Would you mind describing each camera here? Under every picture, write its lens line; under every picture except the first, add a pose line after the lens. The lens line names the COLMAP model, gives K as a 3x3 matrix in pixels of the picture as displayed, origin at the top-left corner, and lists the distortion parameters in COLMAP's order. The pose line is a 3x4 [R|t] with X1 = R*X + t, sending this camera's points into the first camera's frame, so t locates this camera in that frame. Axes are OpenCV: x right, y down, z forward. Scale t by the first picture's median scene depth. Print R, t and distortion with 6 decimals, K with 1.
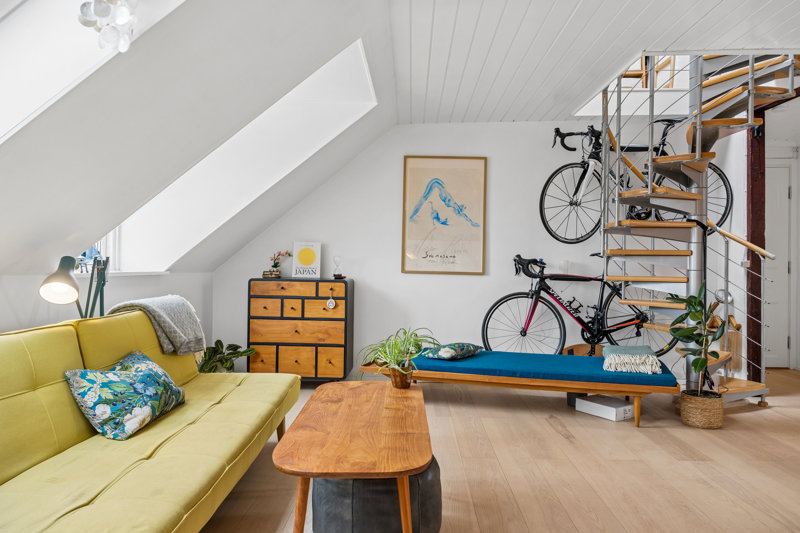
lens RADIAL K [[537.1, 0, 401.6], [0, 537.1, 266.7], [0, 0, 1]] dist [-0.001619, -0.005519]
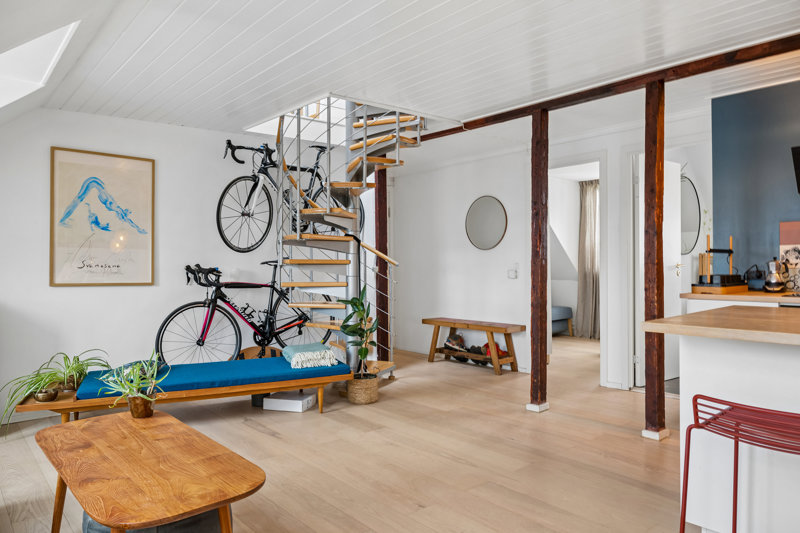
lens RADIAL K [[537.1, 0, 406.7], [0, 537.1, 265.6], [0, 0, 1]] dist [-0.001619, -0.005519]
pose [[0.743241, -0.012647, 0.668904, -0.157062], [0.014851, 0.999887, 0.002403, -0.016188], [-0.668859, 0.008148, 0.743345, 0.010010]]
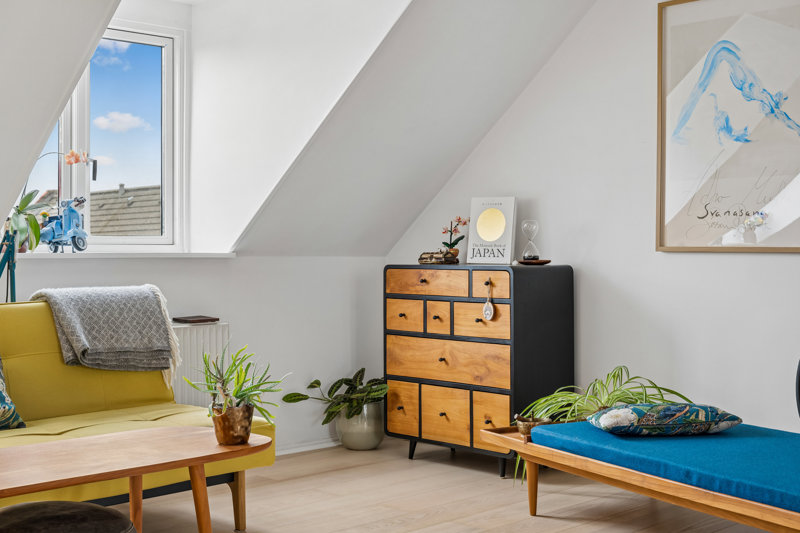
lens RADIAL K [[1040.1, 0, 401.5], [0, 1040.1, 264.4], [0, 0, 1]] dist [-0.058650, 0.000000]
pose [[0.713700, -0.009097, -0.700392, 0.520147], [0.010851, 0.999939, -0.001931, 0.023930], [0.700367, -0.006221, 0.713756, 0.209261]]
